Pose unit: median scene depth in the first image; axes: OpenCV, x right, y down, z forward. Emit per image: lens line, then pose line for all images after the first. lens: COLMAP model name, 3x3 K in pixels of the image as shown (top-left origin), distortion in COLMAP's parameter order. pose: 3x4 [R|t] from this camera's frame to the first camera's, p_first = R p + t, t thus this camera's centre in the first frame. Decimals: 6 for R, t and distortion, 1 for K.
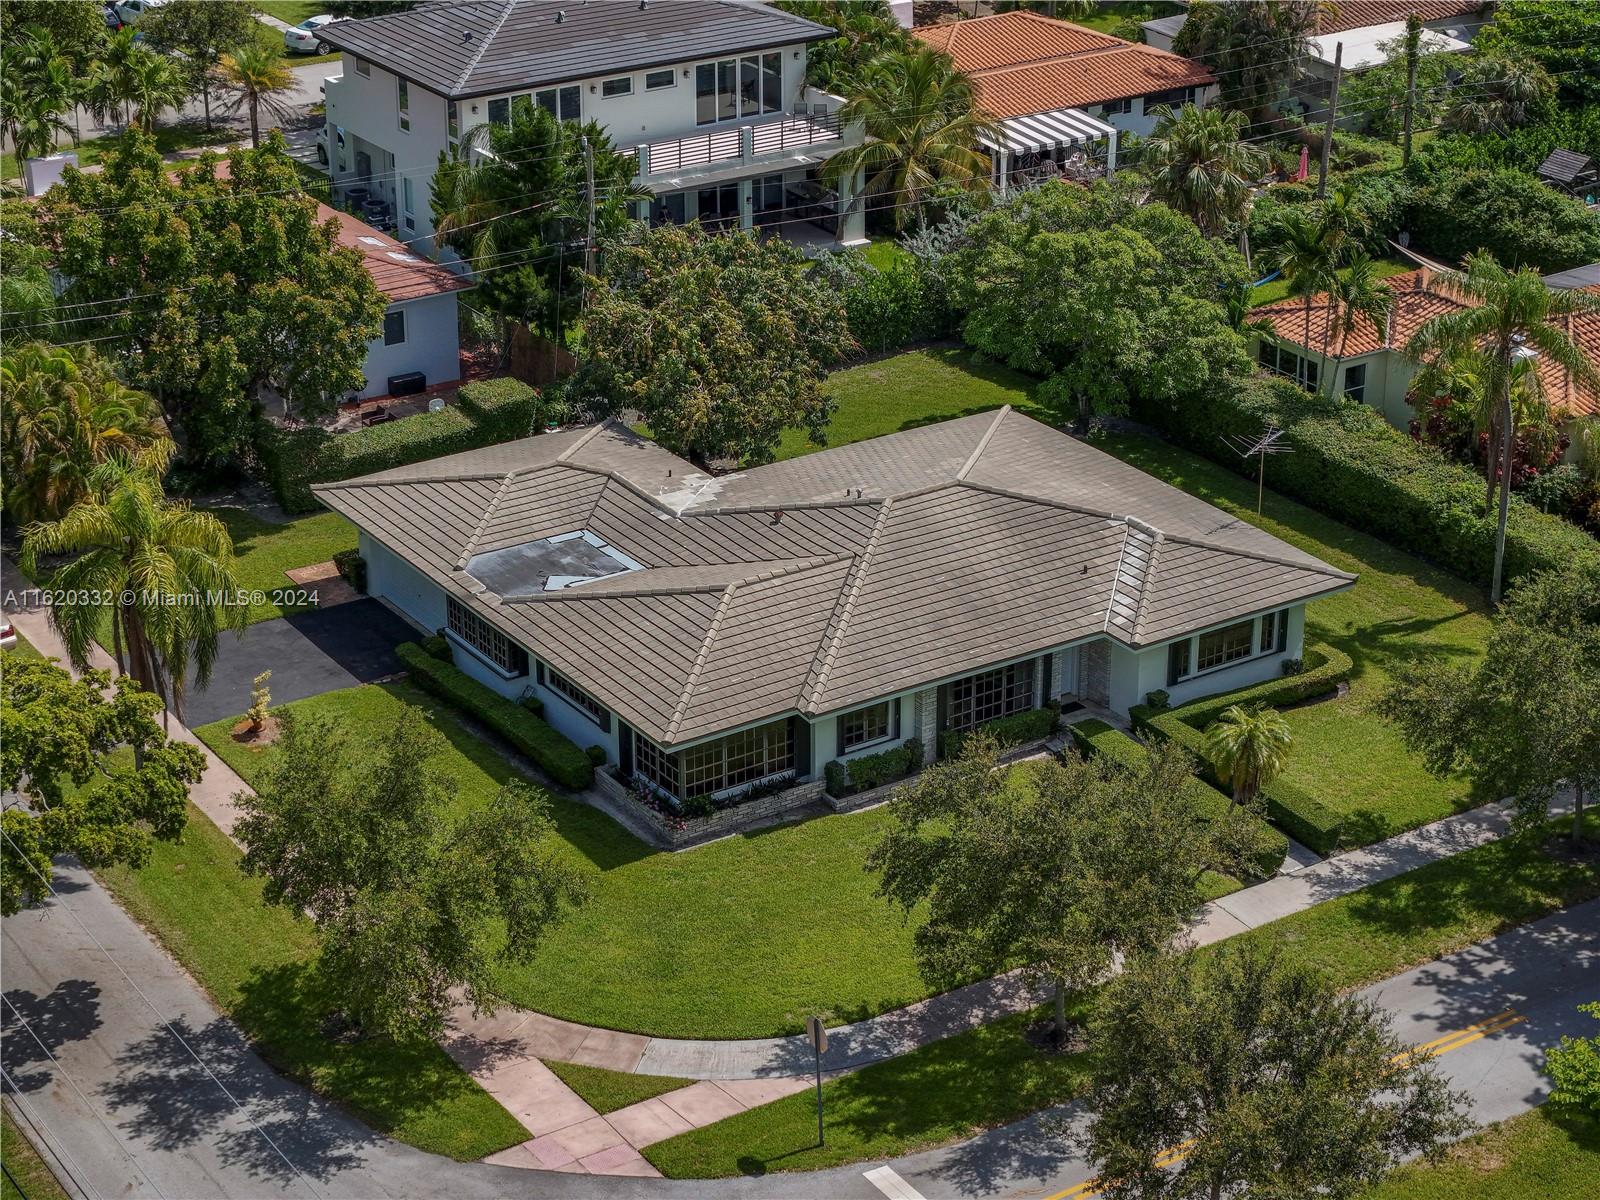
lens RADIAL K [[3181.6, 0, 800.0], [0, 3181.6, 600.0], [0, 0, 1]] dist [-0.362803, 2.768317]
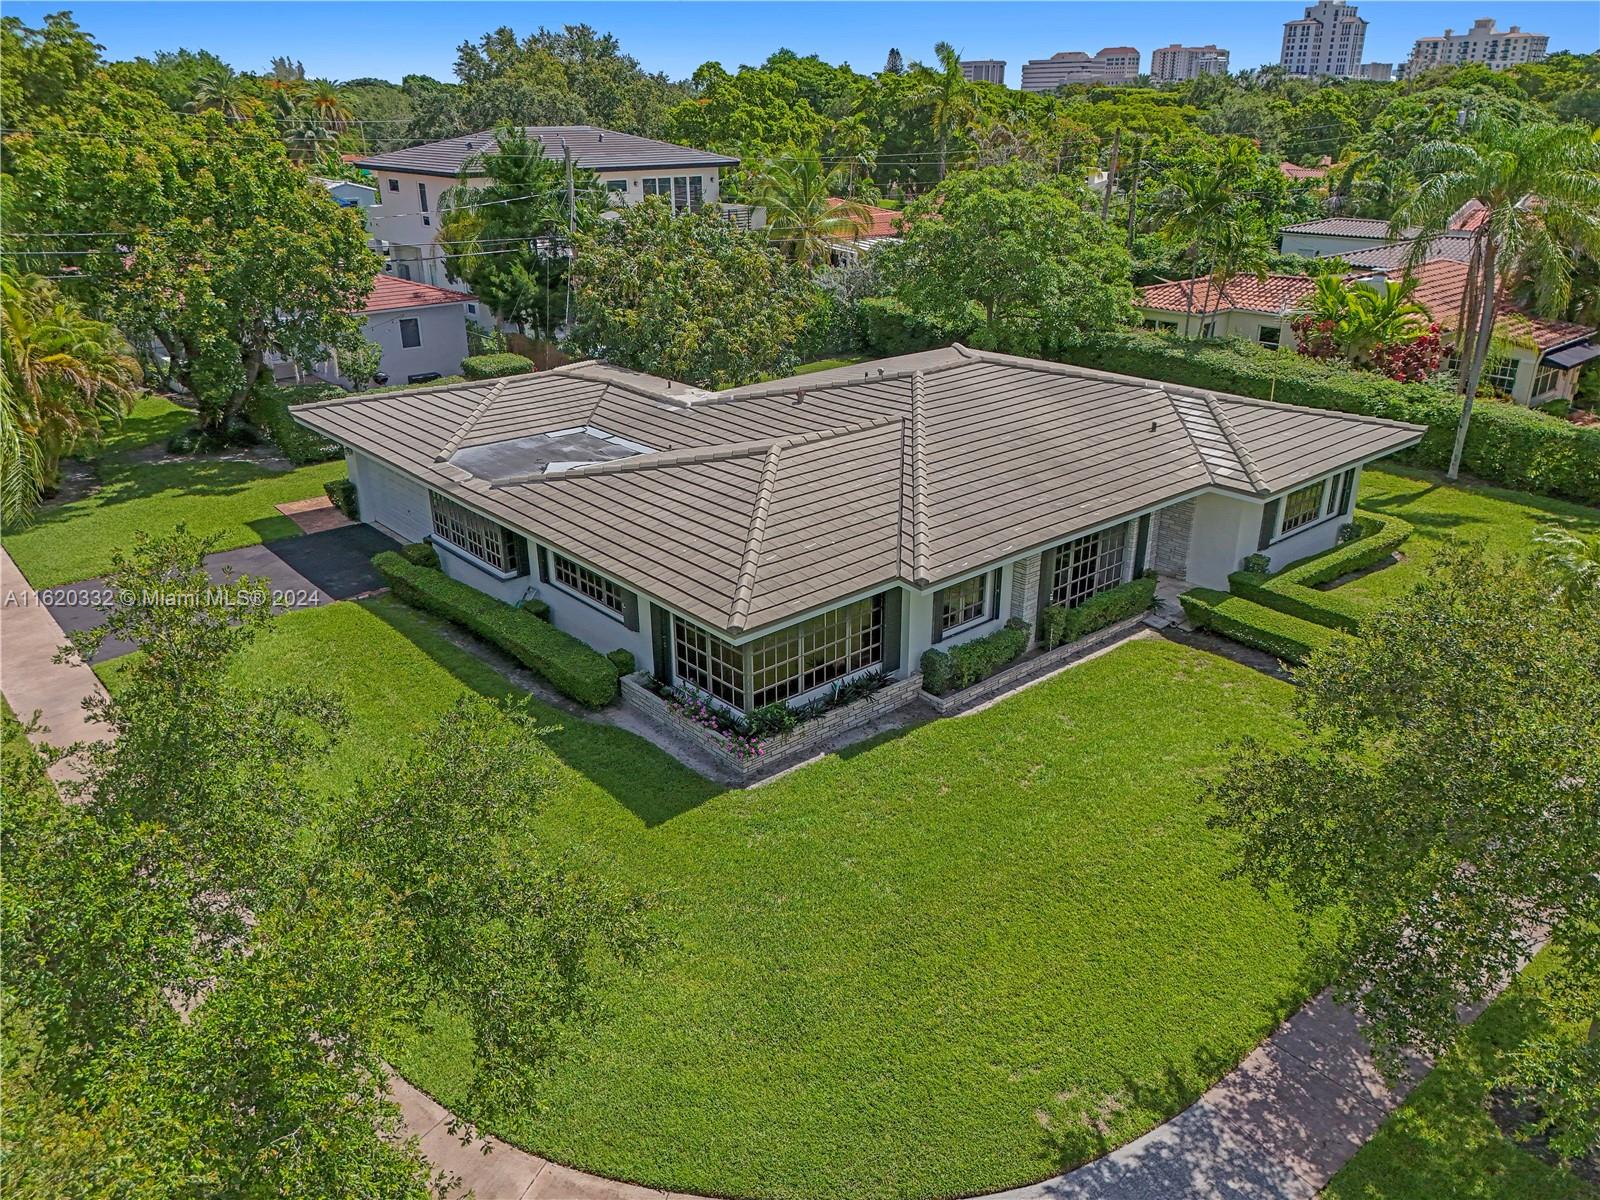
lens RADIAL K [[1205.5, 0, 800.0], [0, 1205.5, 600.0], [0, 0, 1]] dist [0.051450, -0.002537]
pose [[0.991712, -0.053110, 0.116986, -0.052188], [0.055416, 0.998326, -0.016552, 0.039364], [-0.115912, 0.022897, 0.992996, 0.670902]]
